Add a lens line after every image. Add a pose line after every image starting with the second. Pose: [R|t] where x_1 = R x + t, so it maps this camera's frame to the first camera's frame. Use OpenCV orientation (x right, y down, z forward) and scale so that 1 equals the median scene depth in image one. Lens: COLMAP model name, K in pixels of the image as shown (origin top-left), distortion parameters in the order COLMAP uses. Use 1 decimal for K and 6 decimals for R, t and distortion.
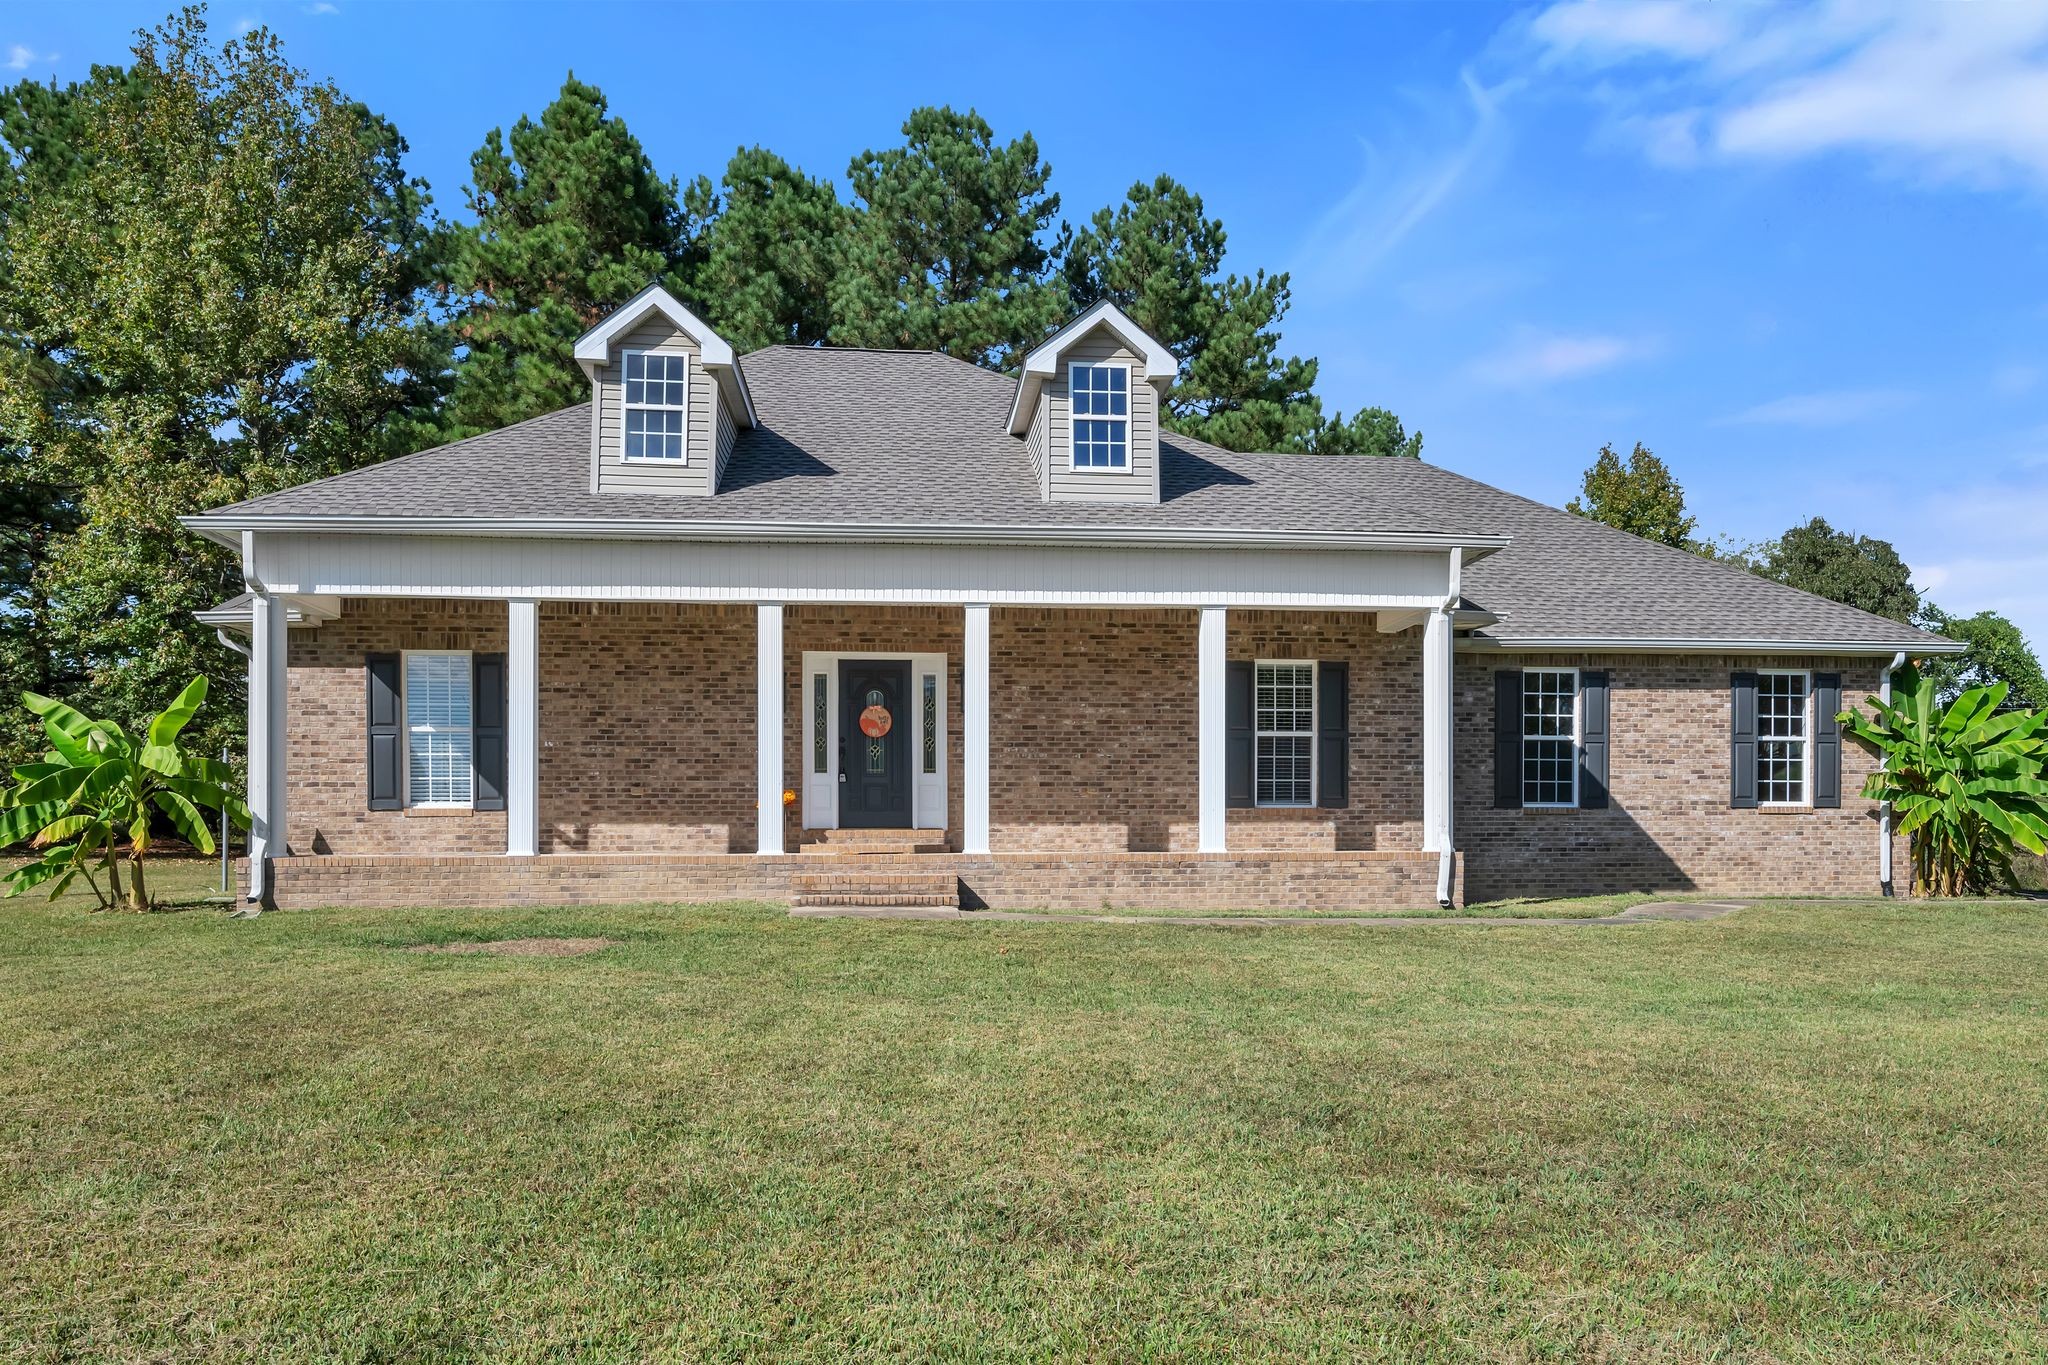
lens RADIAL K [[1599.8, 0, 1070.8], [0, 1599.8, 857.7], [0, 0, 1]] dist [-0.008733, -0.004084]
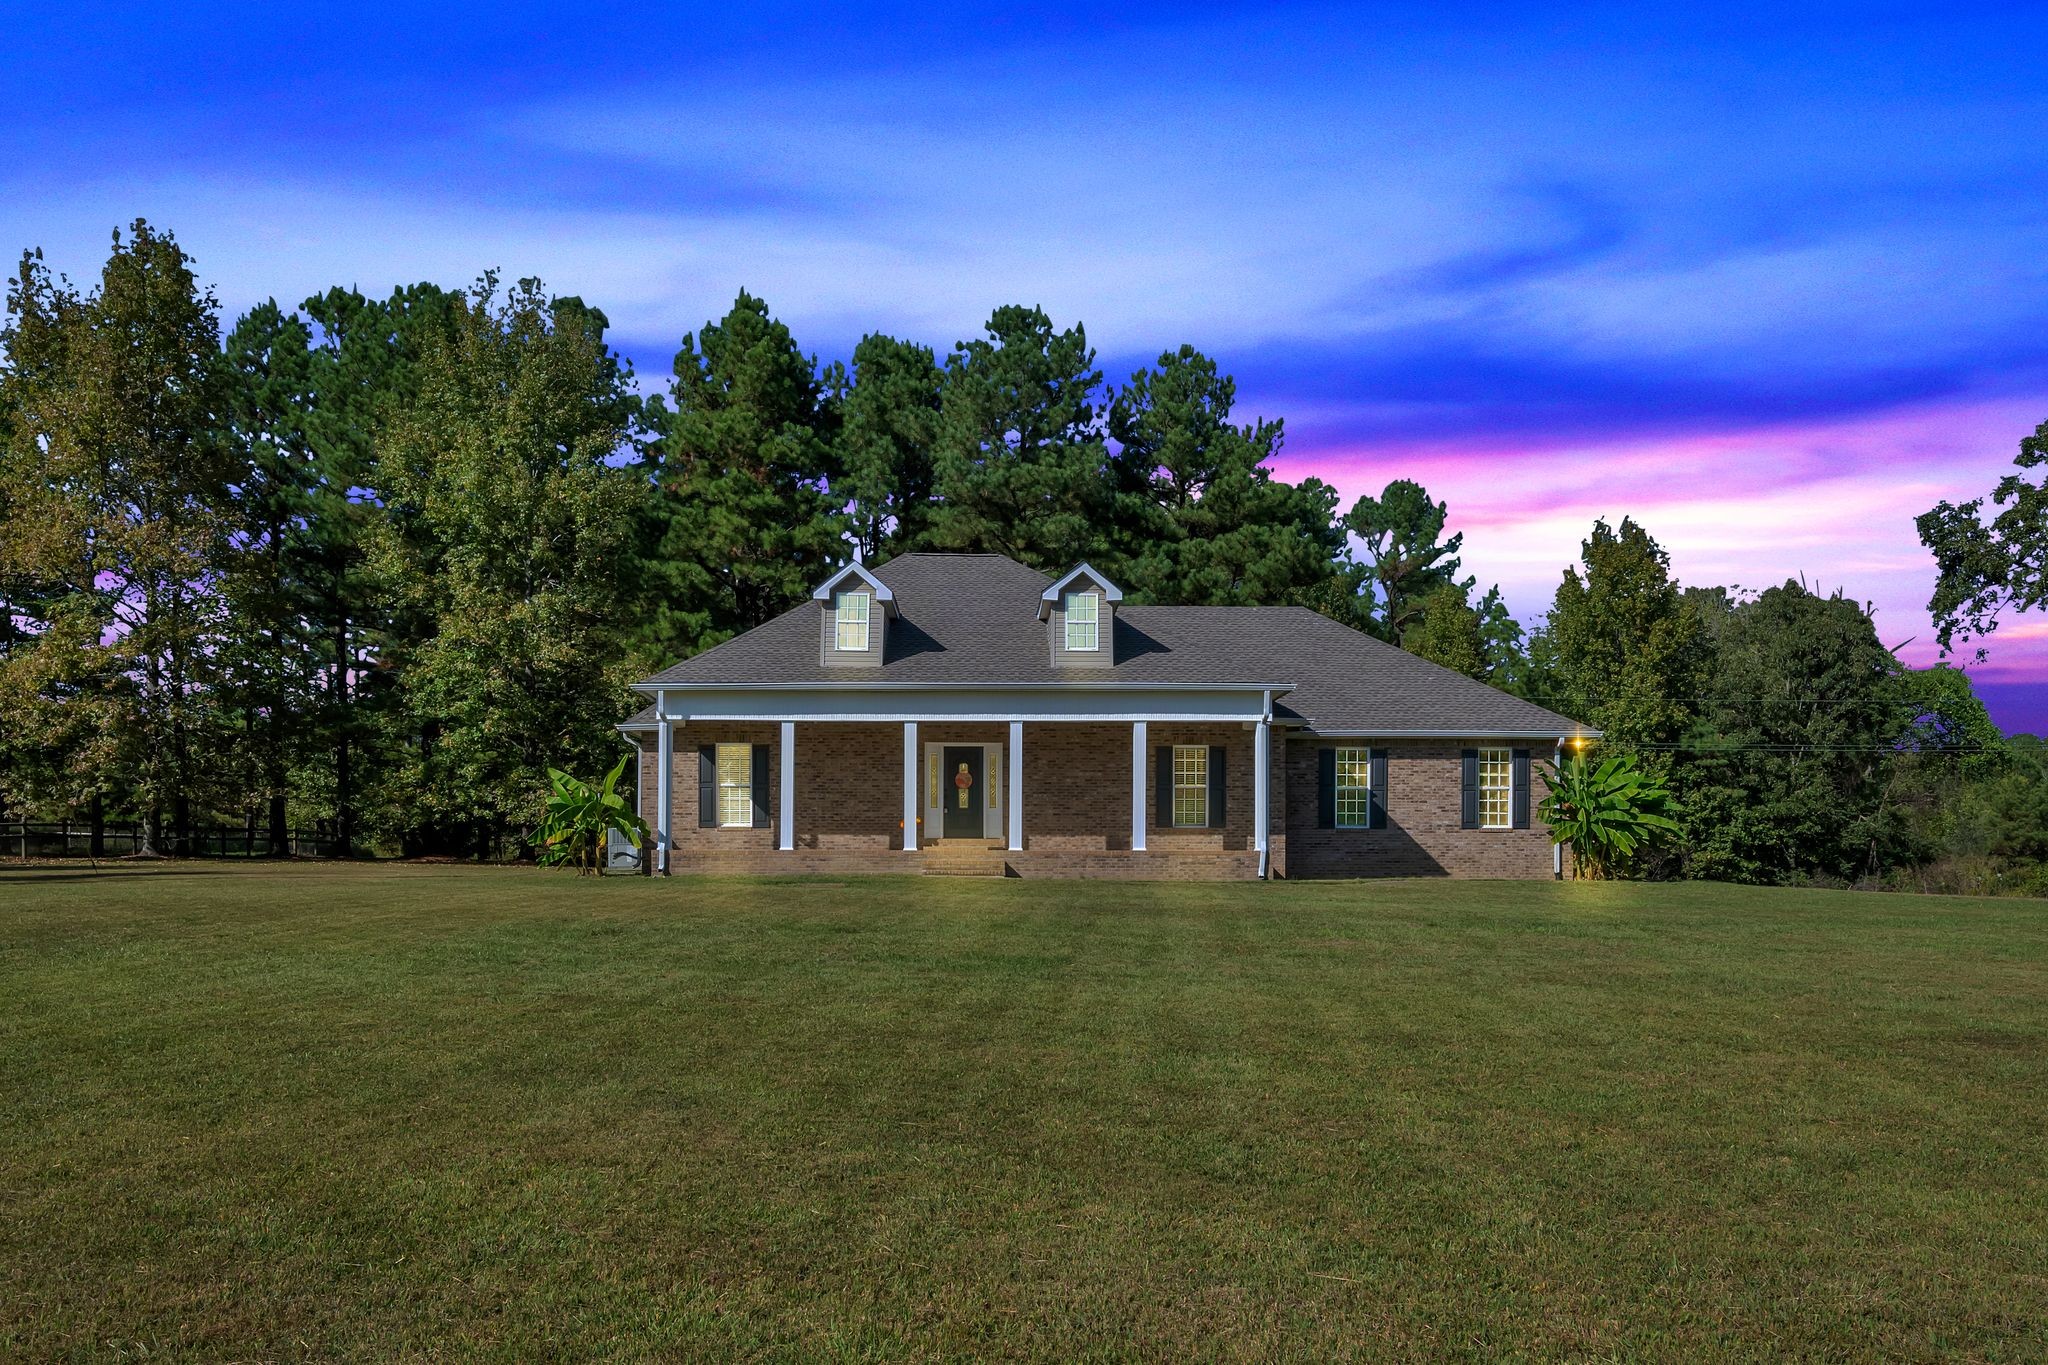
lens RADIAL K [[1719.0, 0, 1024.5], [0, 1719.0, 873.8], [0, 0, 1]] dist [-0.003230, -0.003583]
pose [[0.996388, 0.004381, -0.084809, 0.105444], [-0.005267, 0.999934, -0.010221, 0.038781], [0.084759, 0.010630, 0.996345, -0.878886]]
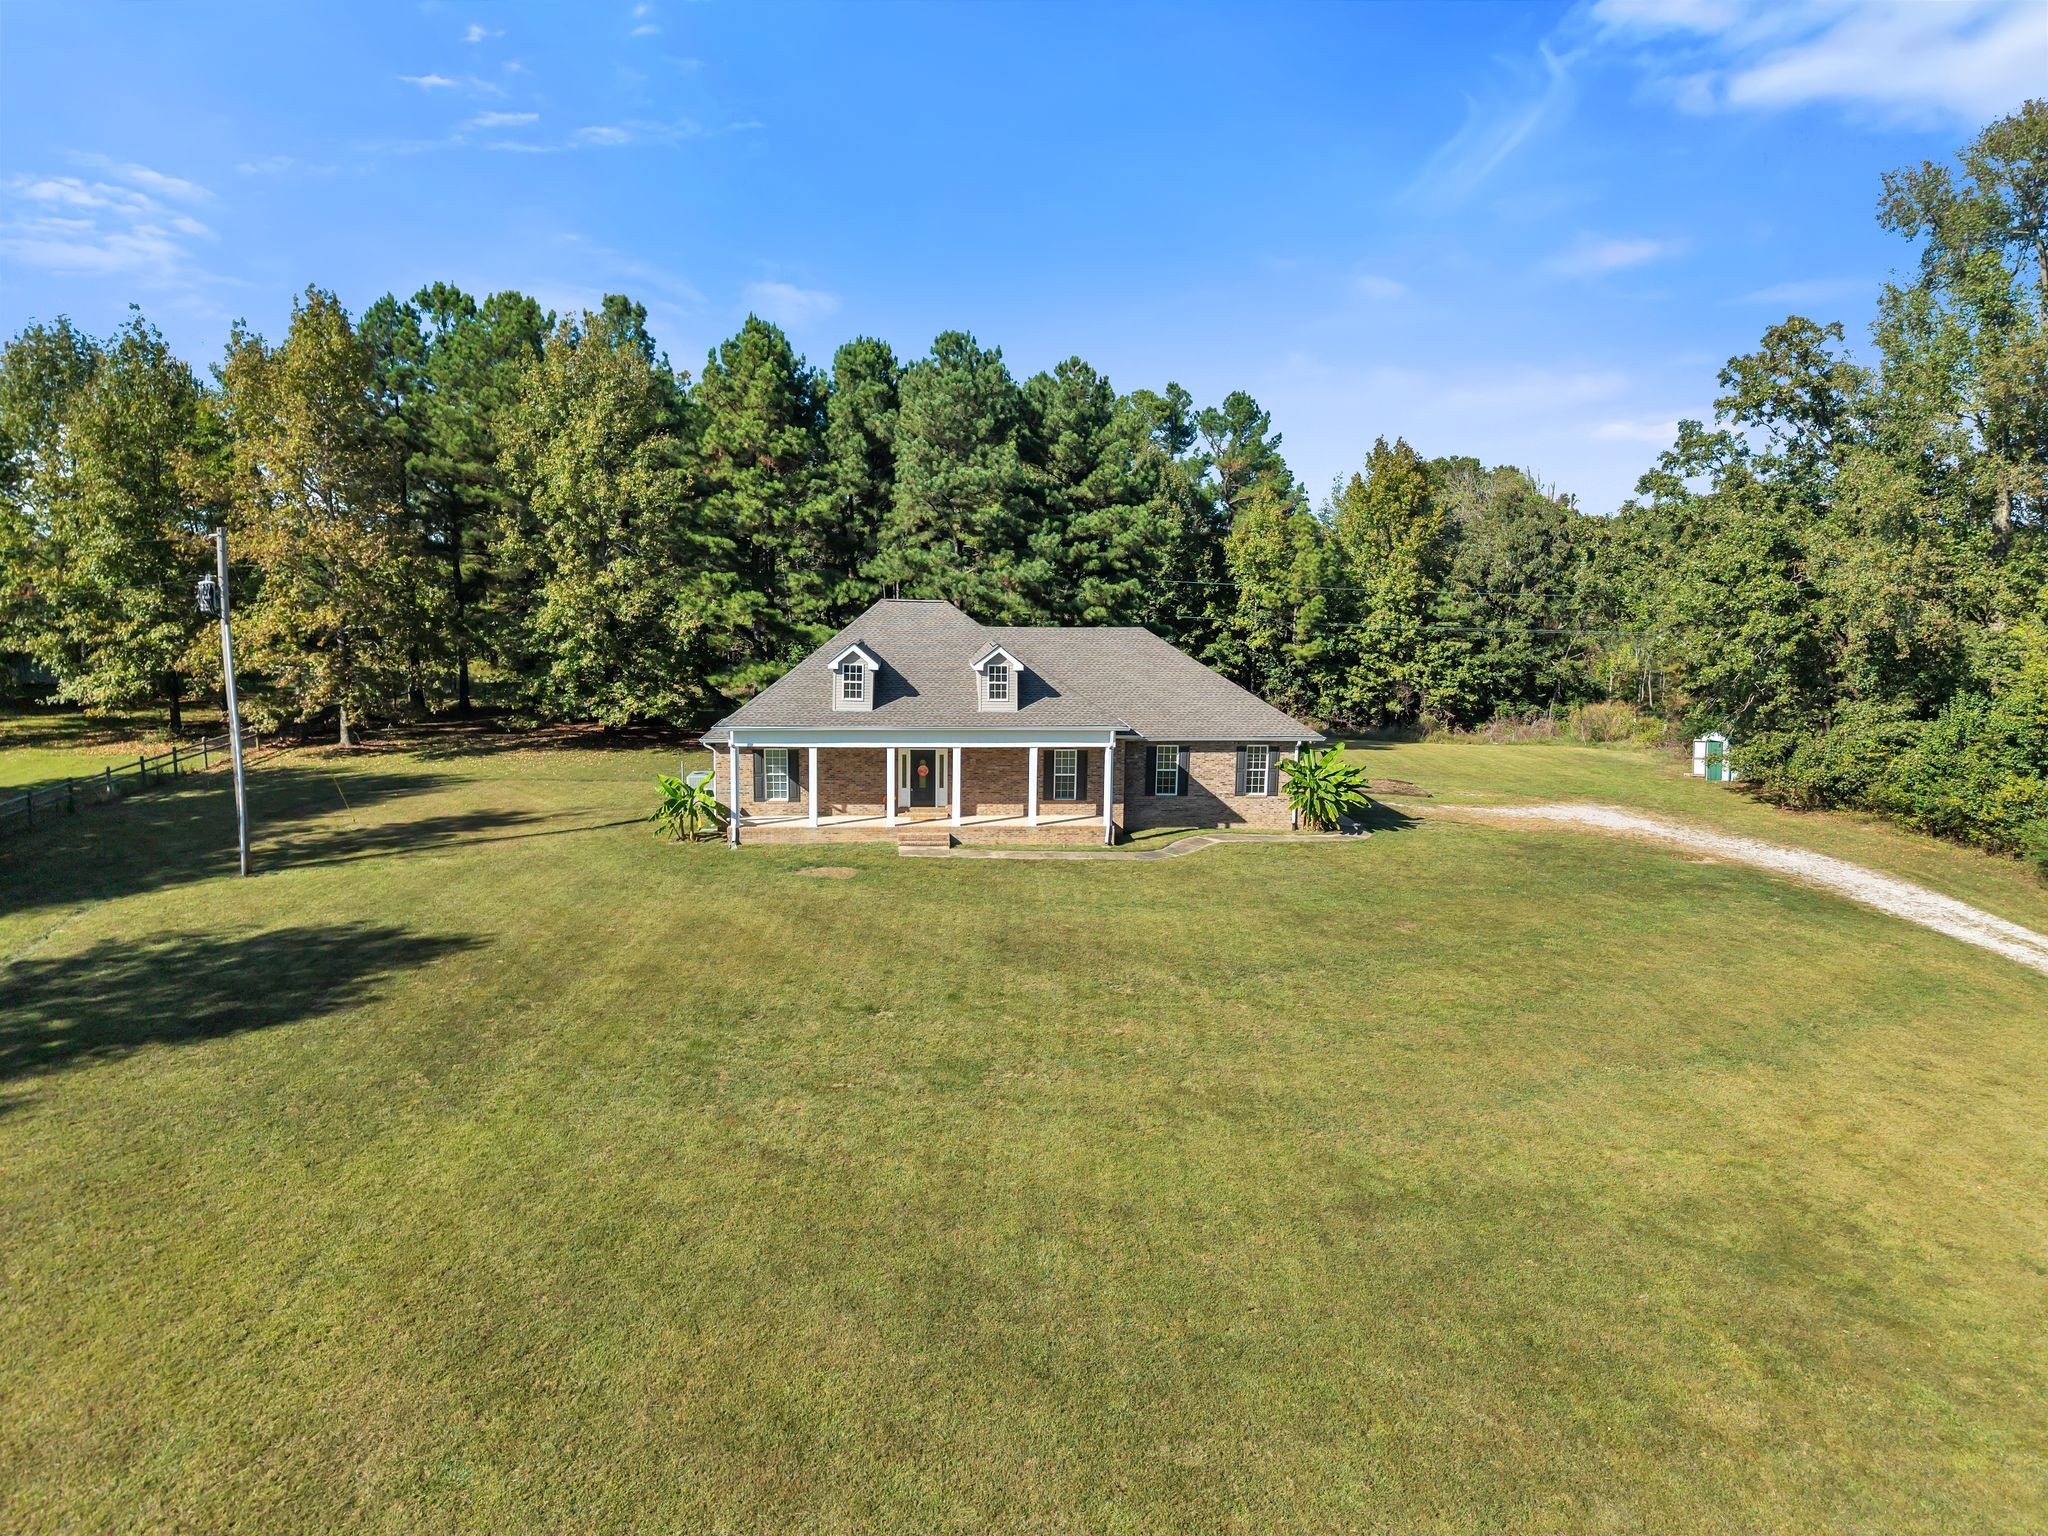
lens RADIAL K [[1385.5, 0, 1030.1], [0, 1385.5, 765.3], [0, 0, 1]] dist [0.080450, -0.149290]
pose [[0.999448, 0.020373, -0.026246, 0.127090], [-0.016745, 0.991148, 0.131705, -0.393167], [0.028697, -0.131193, 0.990941, -1.364067]]
